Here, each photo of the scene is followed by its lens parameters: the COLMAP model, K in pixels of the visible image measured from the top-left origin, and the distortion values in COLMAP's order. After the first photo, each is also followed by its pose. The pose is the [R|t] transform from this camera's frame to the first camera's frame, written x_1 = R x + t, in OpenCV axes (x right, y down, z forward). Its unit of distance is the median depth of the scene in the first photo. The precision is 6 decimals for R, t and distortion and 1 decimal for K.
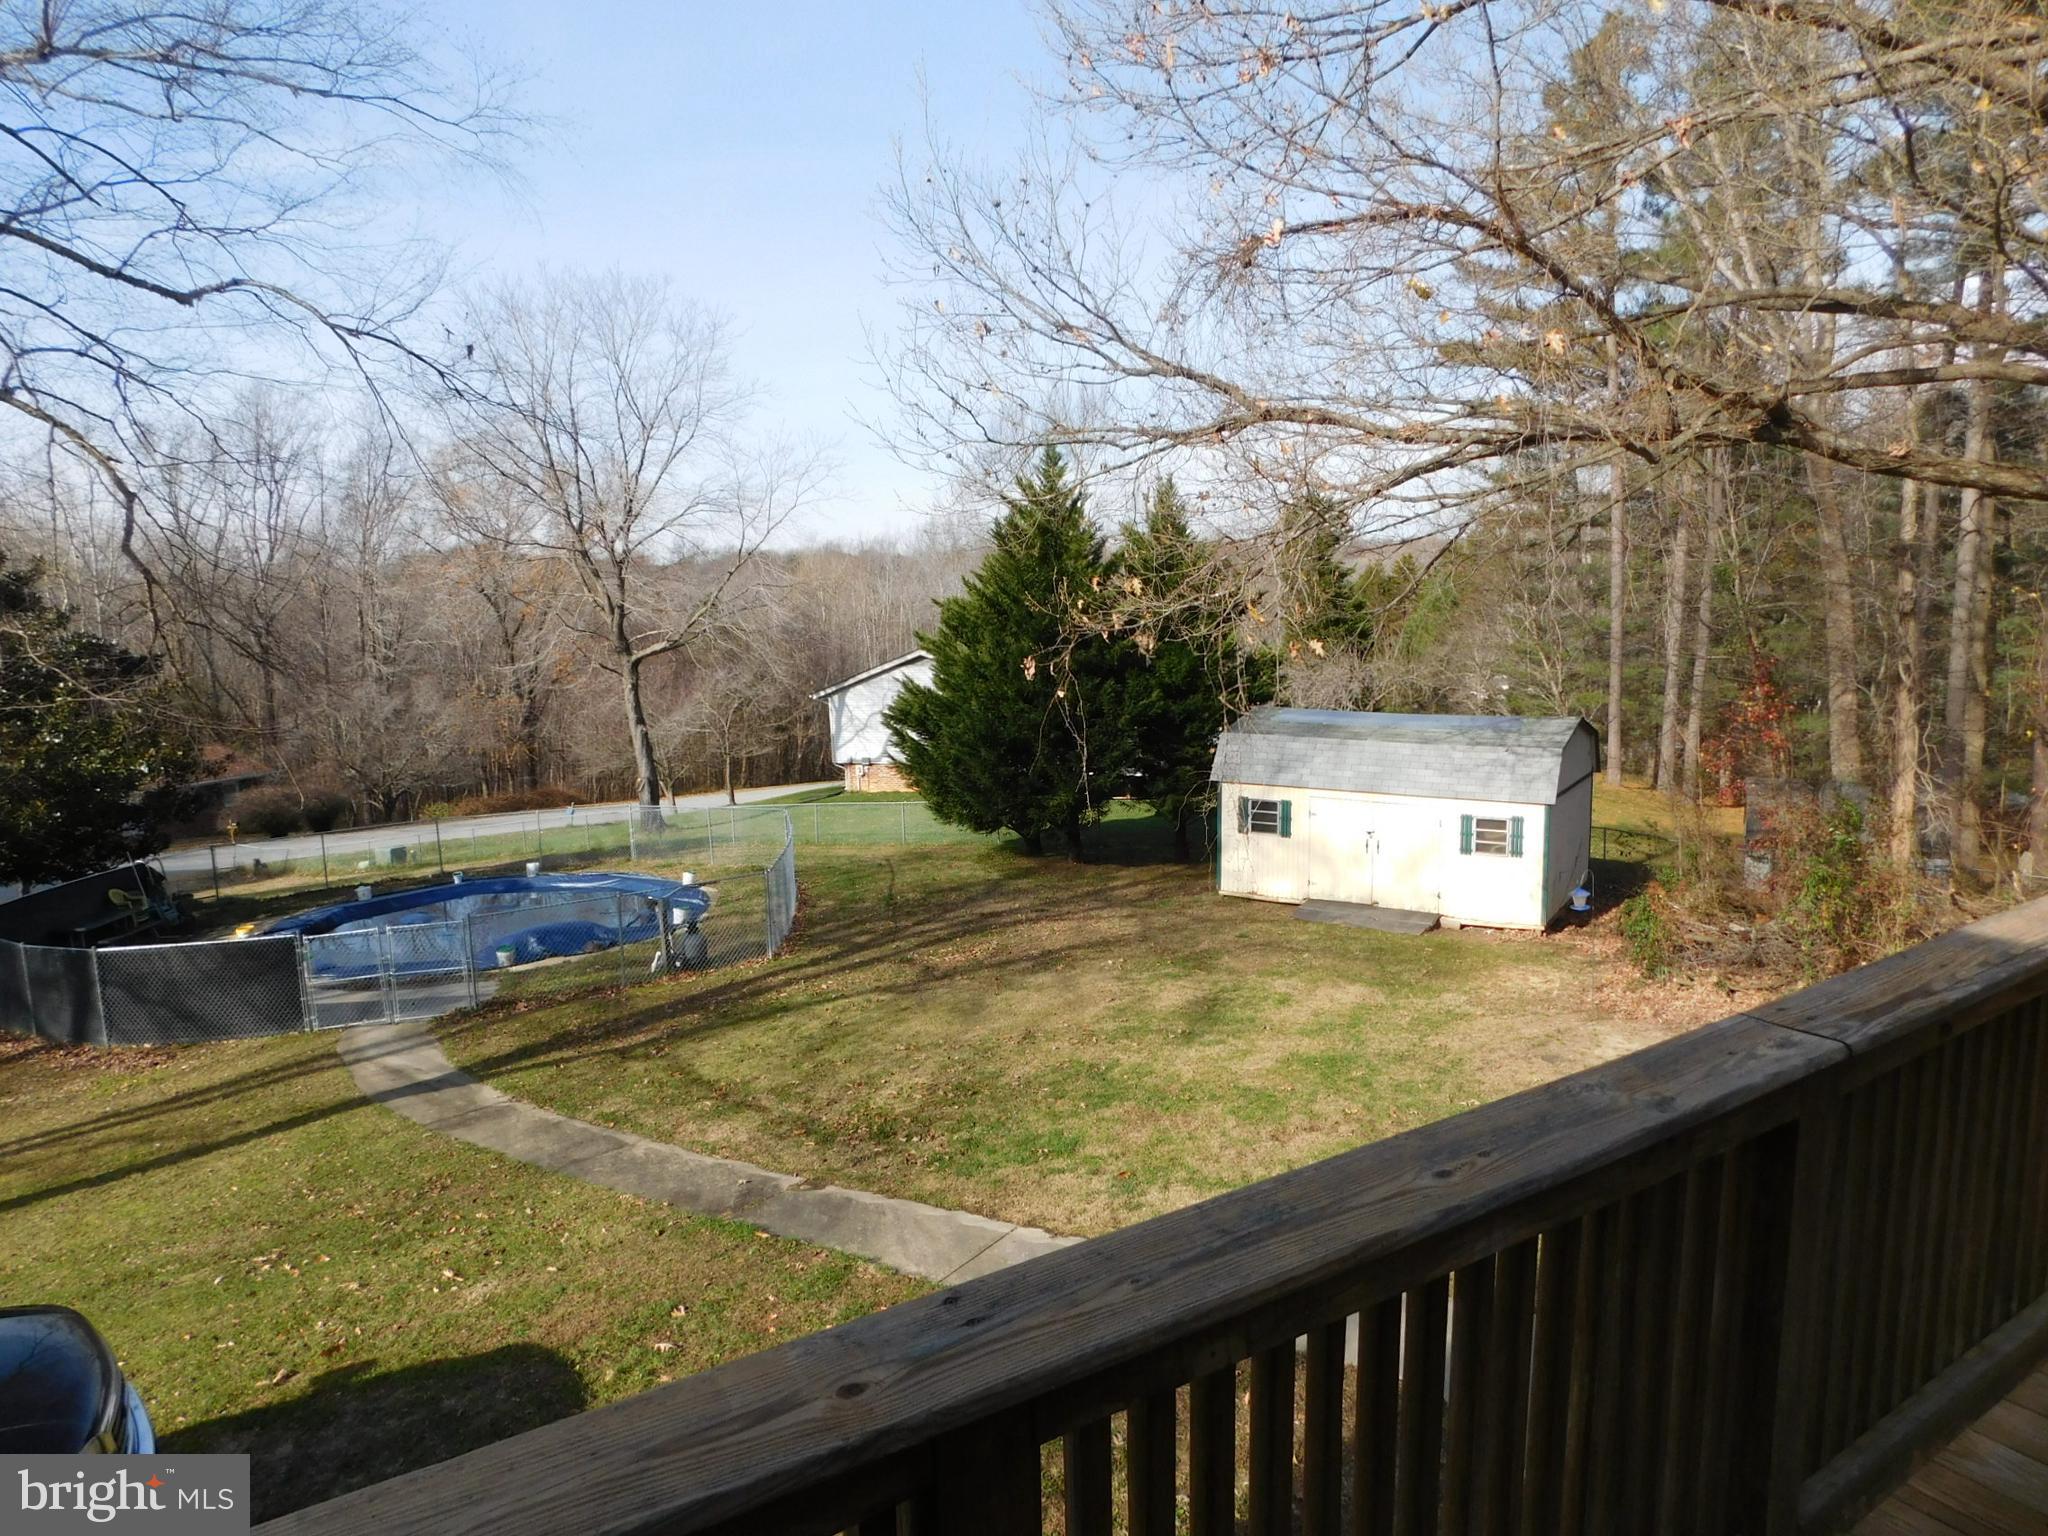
lens RADIAL K [[1345.5, 0, 1035.5], [0, 1345.5, 753.6], [0, 0, 1]] dist [-0.072709, 0.056328]
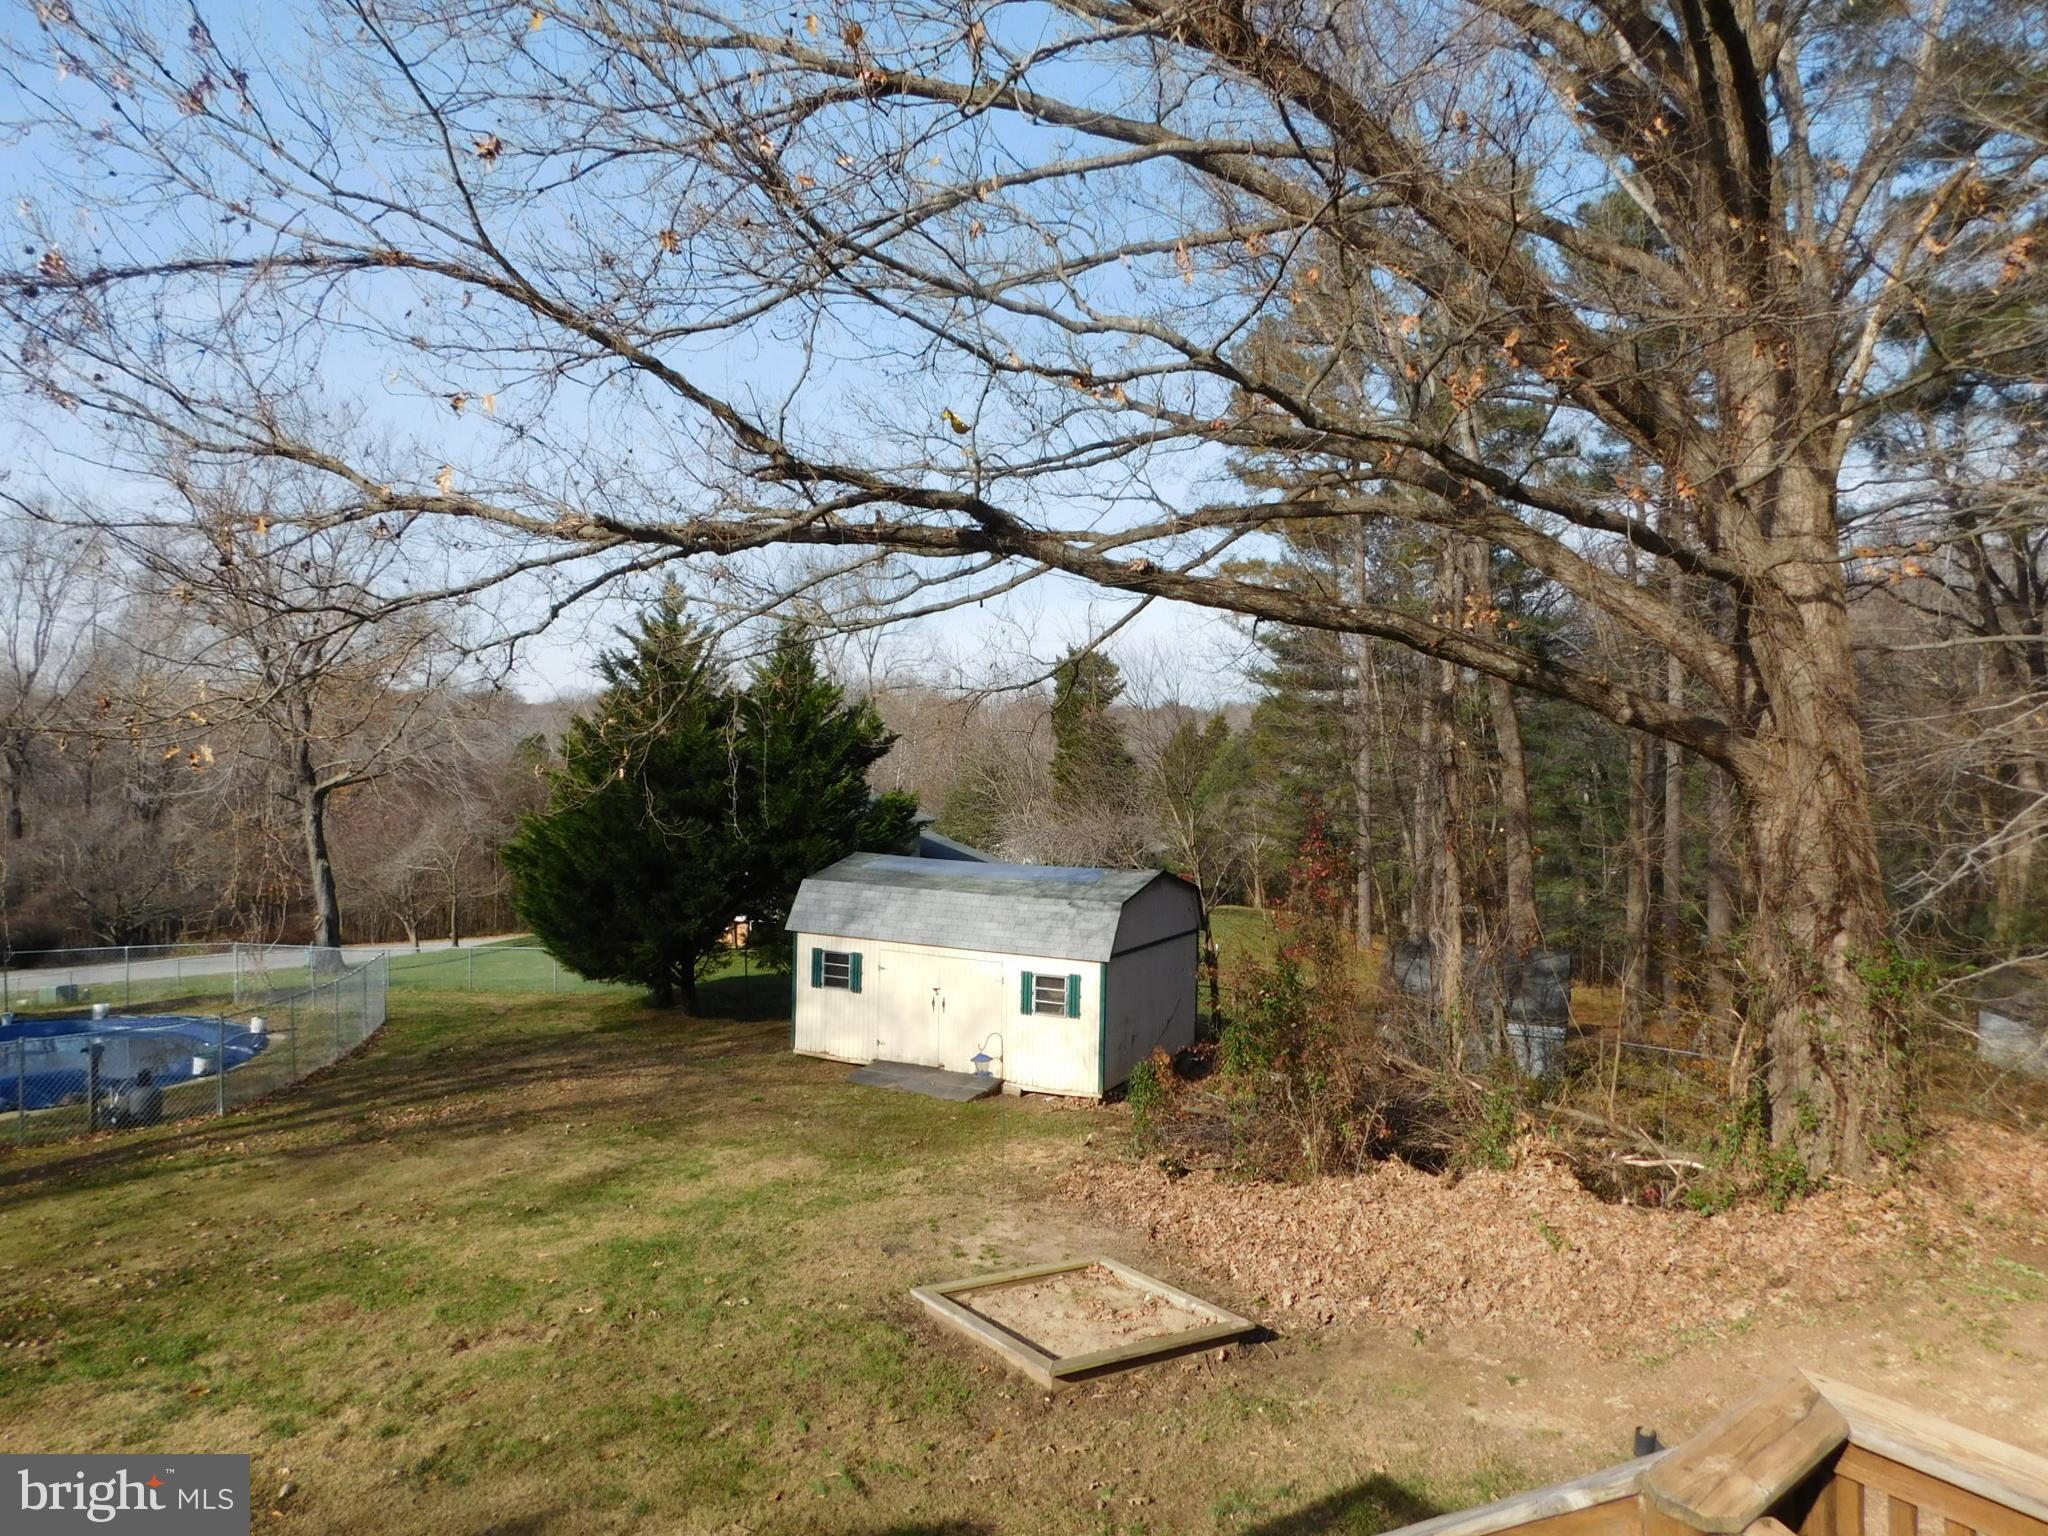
lens RADIAL K [[1345.5, 0, 1035.5], [0, 1345.5, 753.6], [0, 0, 1]] dist [-0.072709, 0.056328]
pose [[0.995942, 0.031367, 0.084349, 0.244455], [-0.021512, 0.993096, -0.115314, 0.002351], [-0.087383, 0.113031, 0.989741, 0.051433]]
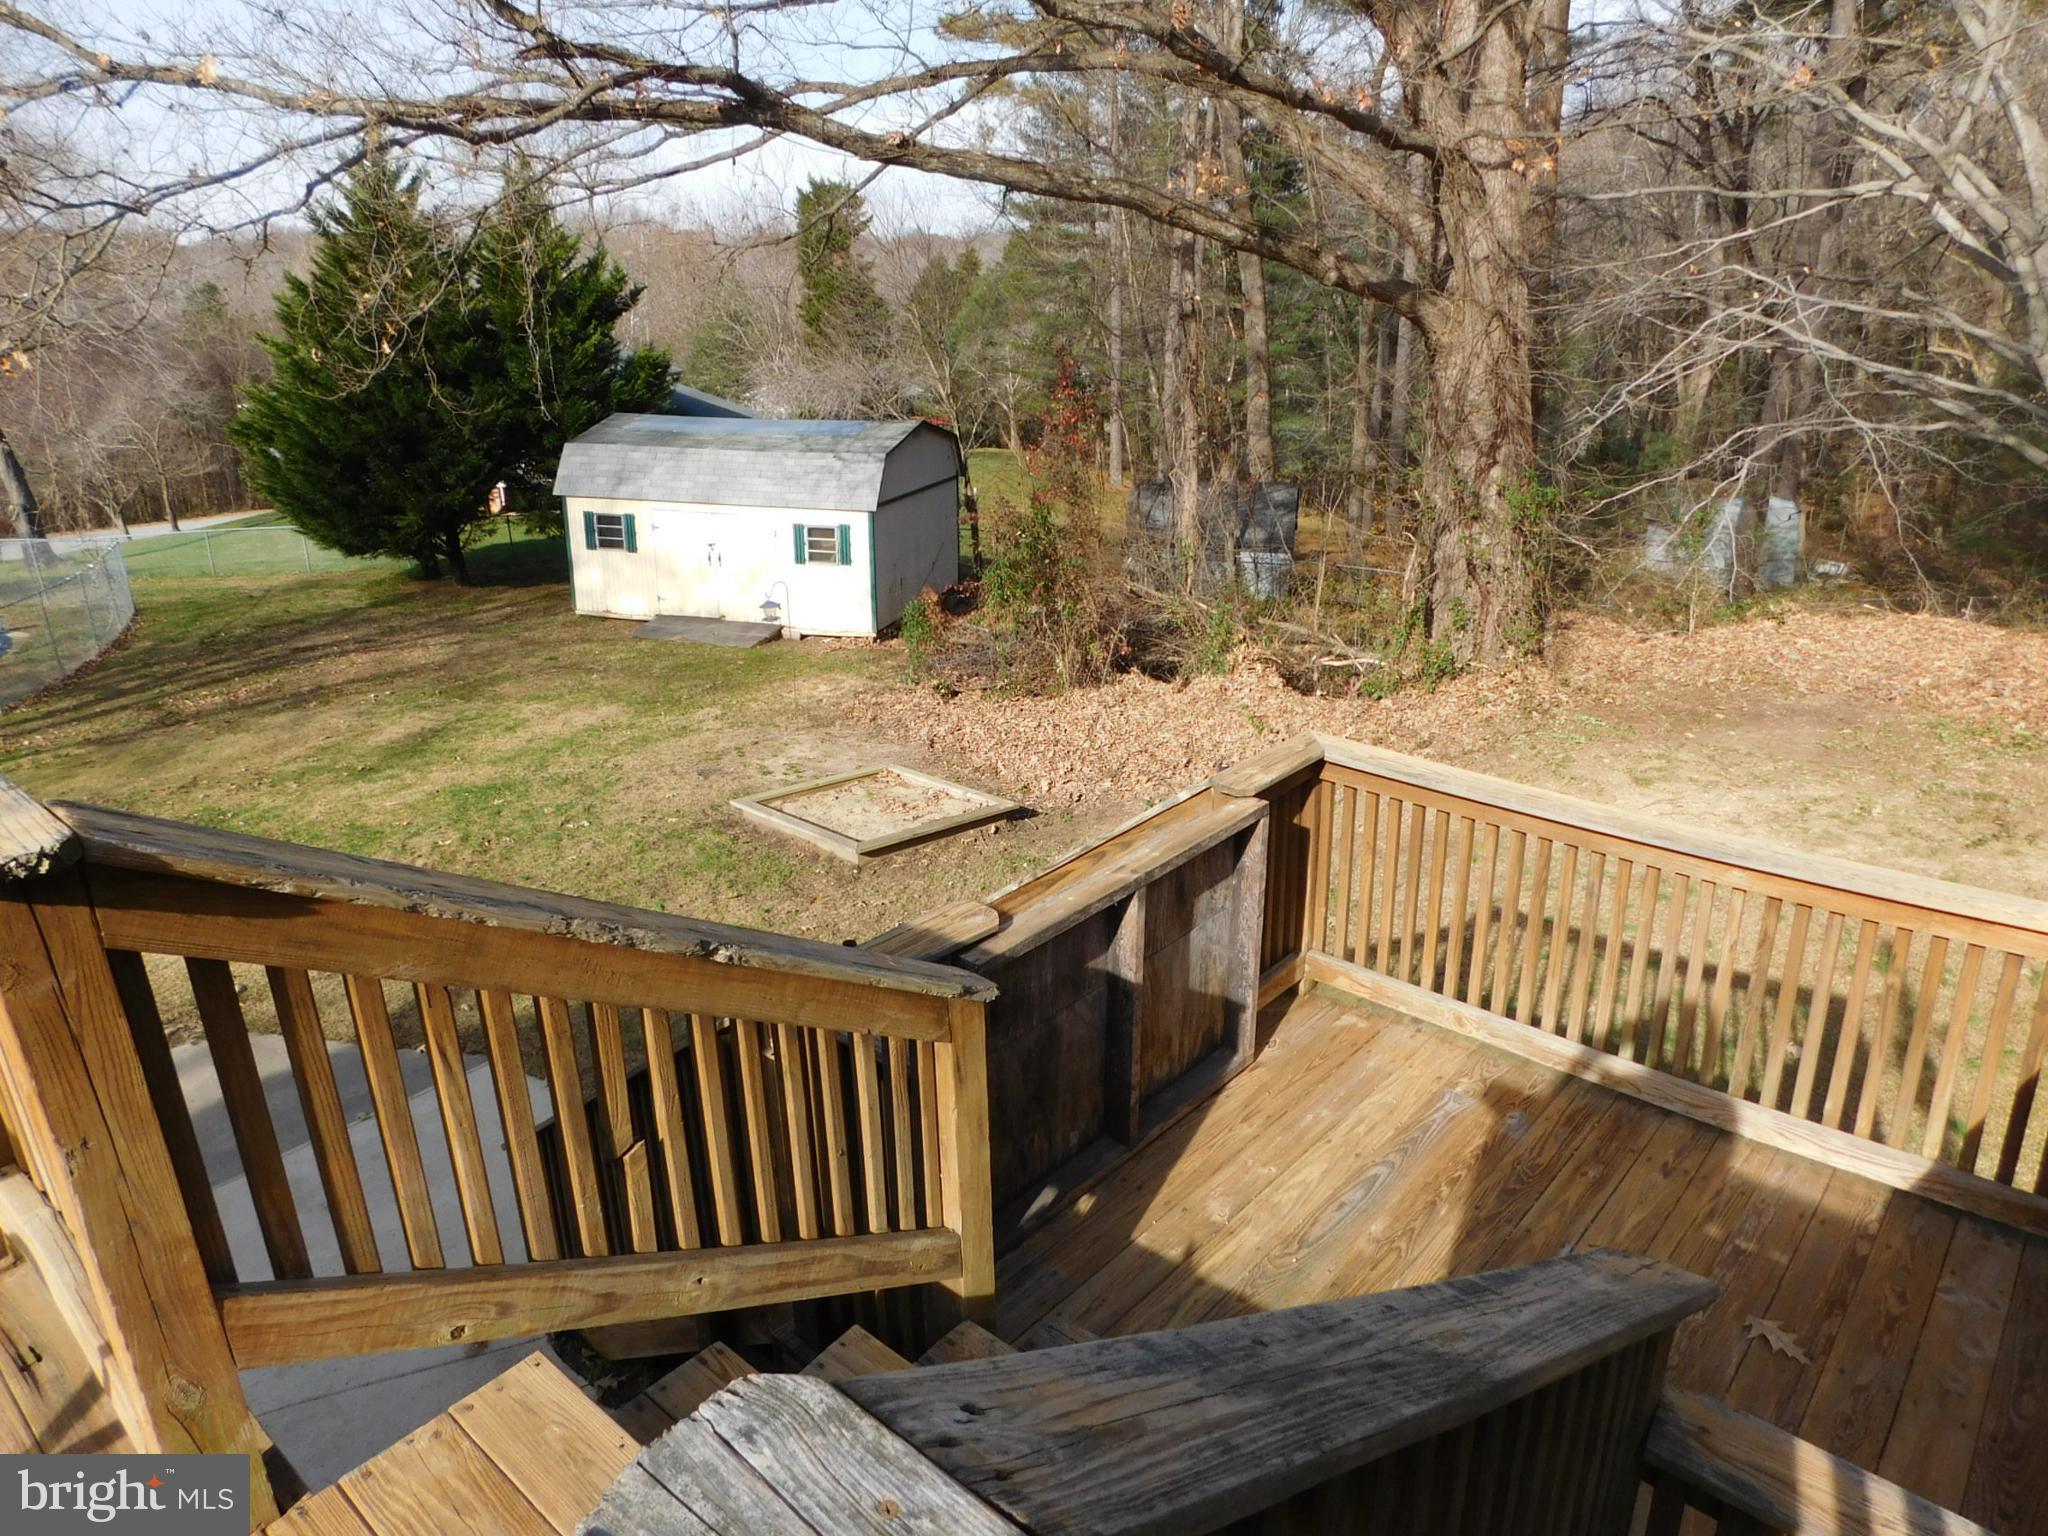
lens RADIAL K [[1345.5, 0, 1035.5], [0, 1345.5, 753.6], [0, 0, 1]] dist [-0.072709, 0.056328]
pose [[0.964617, -0.071339, 0.253821, 0.228491], [0.014798, 0.975830, 0.218030, -0.001762], [-0.263240, -0.206560, 0.942357, -0.012709]]
